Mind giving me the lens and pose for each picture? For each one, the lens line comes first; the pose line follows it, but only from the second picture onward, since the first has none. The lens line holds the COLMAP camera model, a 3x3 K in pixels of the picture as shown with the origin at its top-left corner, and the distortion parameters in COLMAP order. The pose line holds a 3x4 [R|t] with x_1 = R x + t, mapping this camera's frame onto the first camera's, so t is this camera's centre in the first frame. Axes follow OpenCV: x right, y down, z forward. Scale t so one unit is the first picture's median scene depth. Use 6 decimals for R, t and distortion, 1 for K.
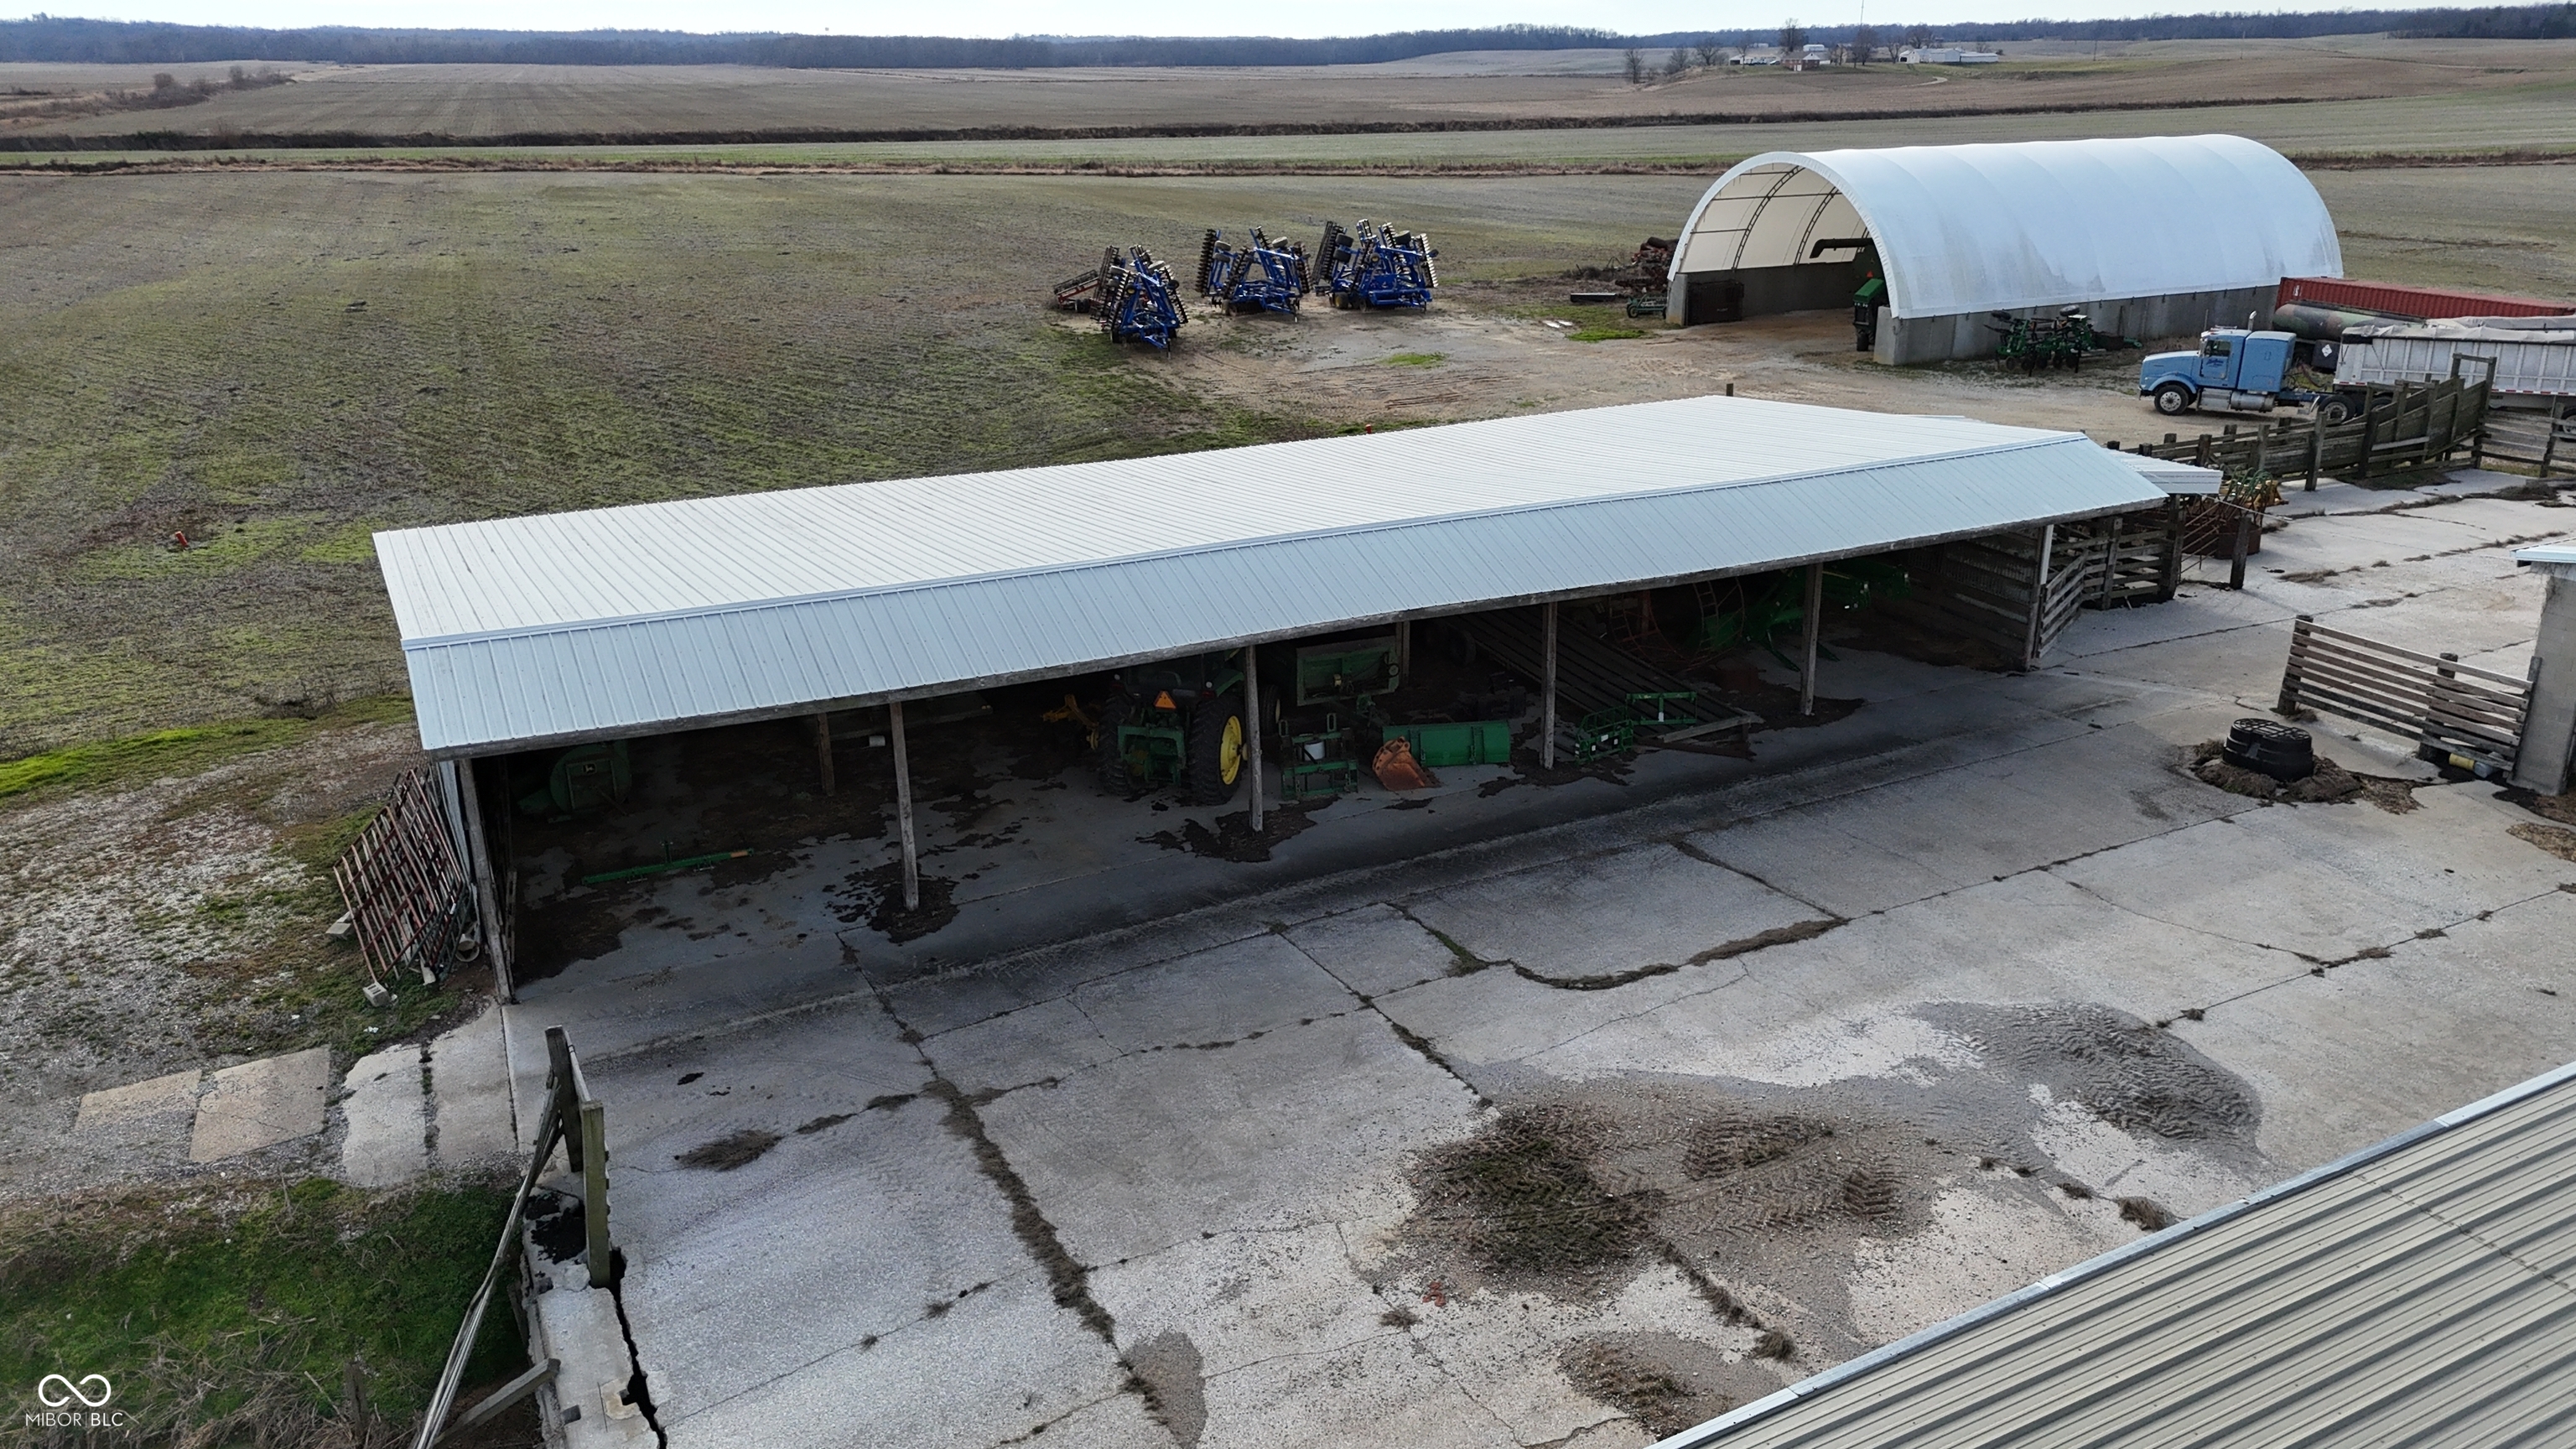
lens RADIAL K [[1914.7, 0, 1288.0], [0, 1914.7, 724.5], [0, 0, 1]] dist [0.107916, -0.118075]
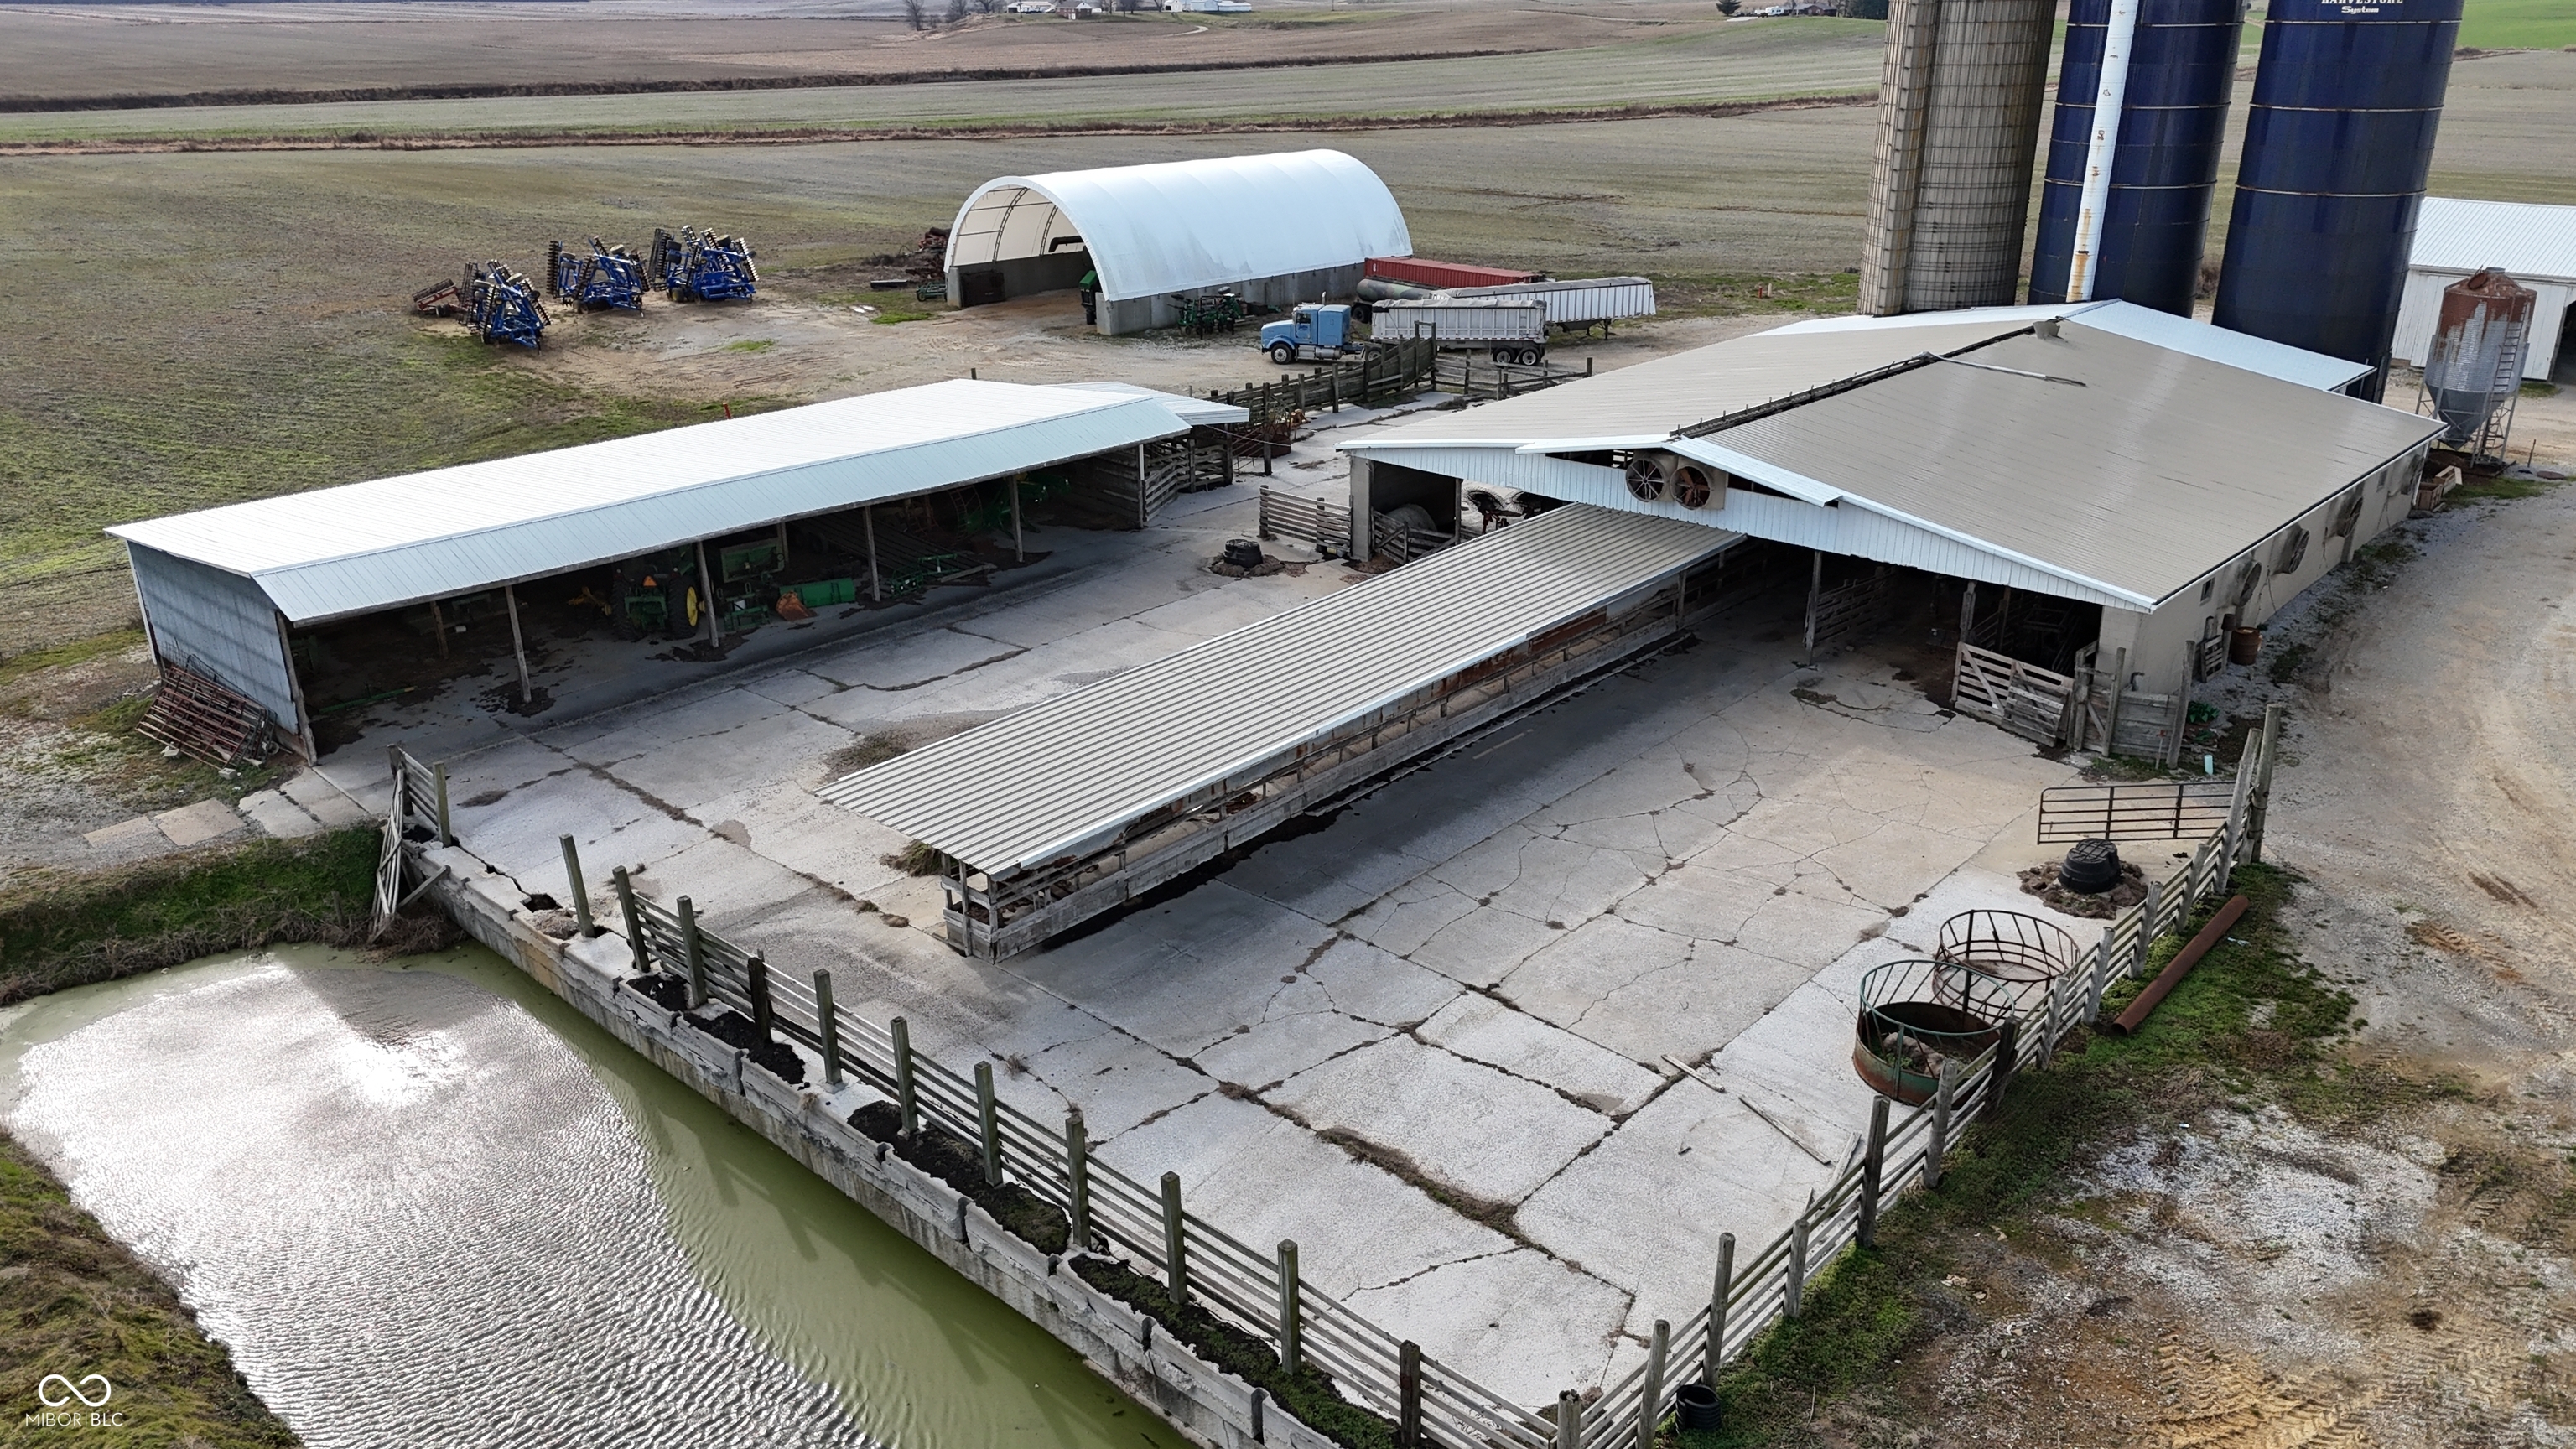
lens RADIAL K [[1914.7, 0, 1288.0], [0, 1914.7, 724.5], [0, 0, 1]] dist [0.107916, -0.118075]
pose [[0.941356, -0.123070, 0.314169, -0.035705], [0.113696, 0.992352, 0.048065, 0.040494], [-0.317682, -0.009527, 0.948150, -0.358864]]
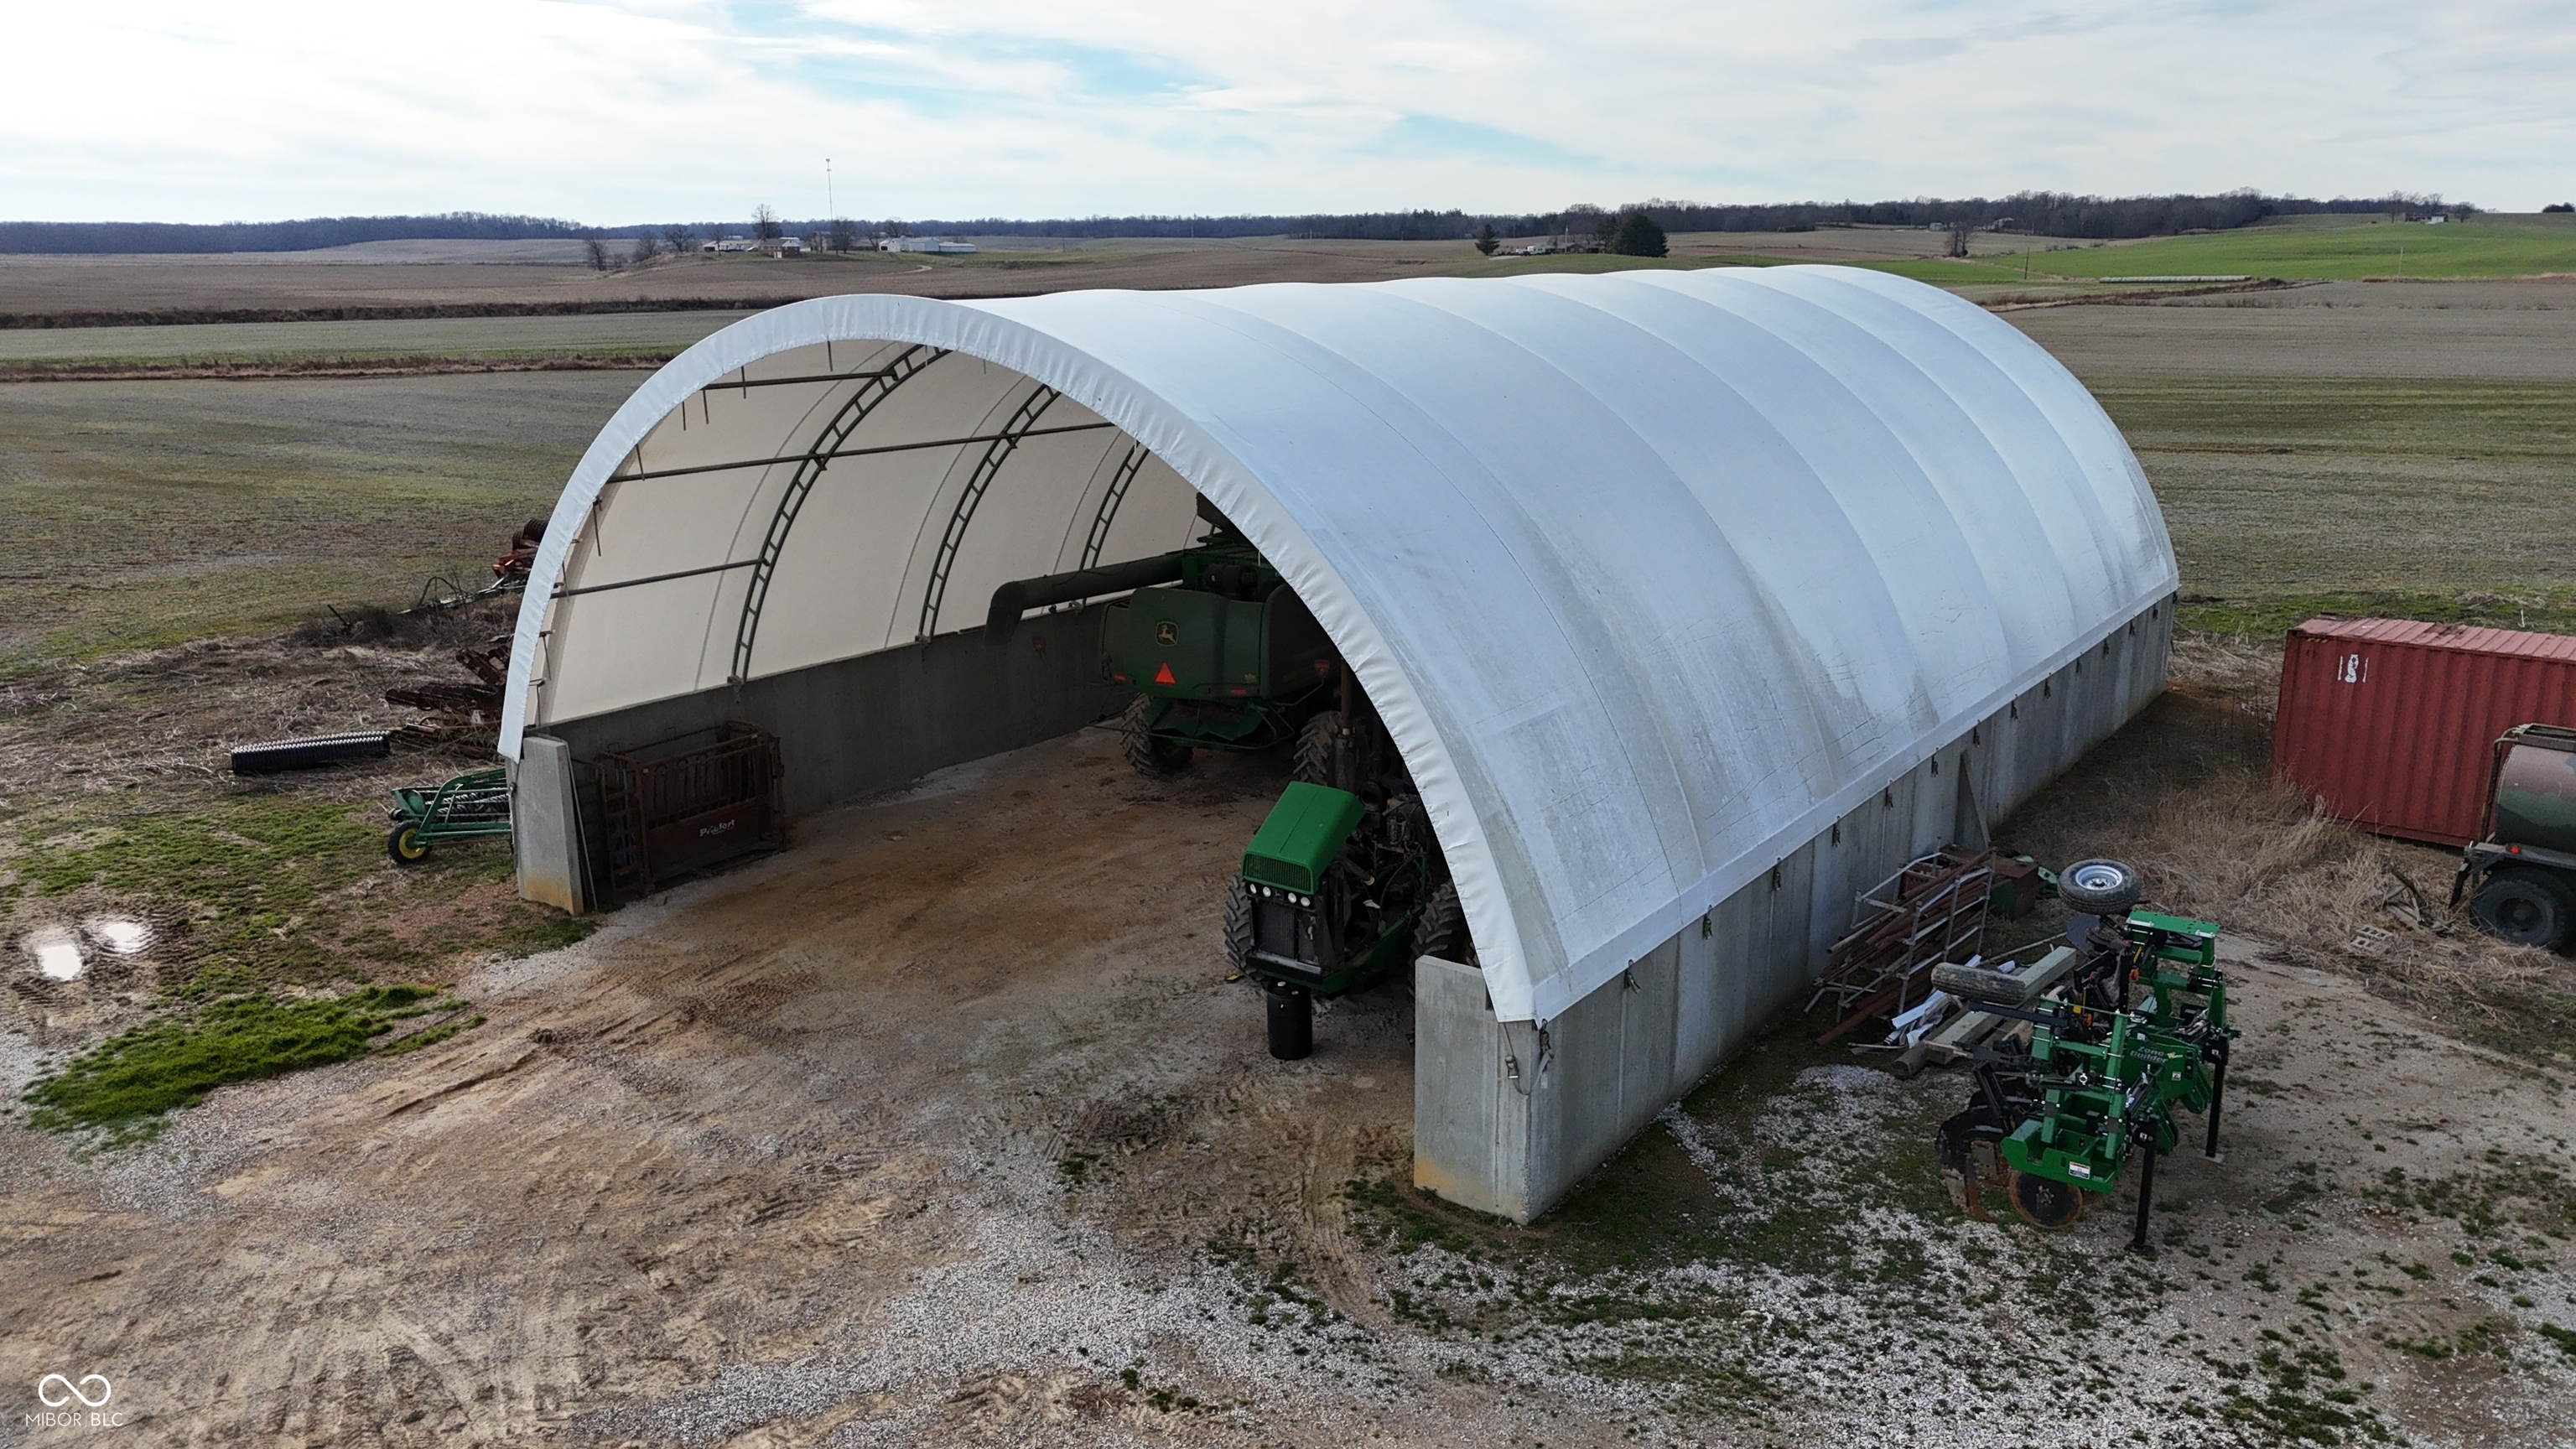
lens RADIAL K [[1973.0, 0, 1288.0], [0, 1973.0, 724.5], [0, 0, 1]] dist [0.005886, 0.004971]
pose [[0.881775, -0.110141, 0.458630, 0.200580], [0.153496, 0.986432, -0.058222, -0.241228], [-0.445994, 0.121737, 0.886718, 0.840314]]
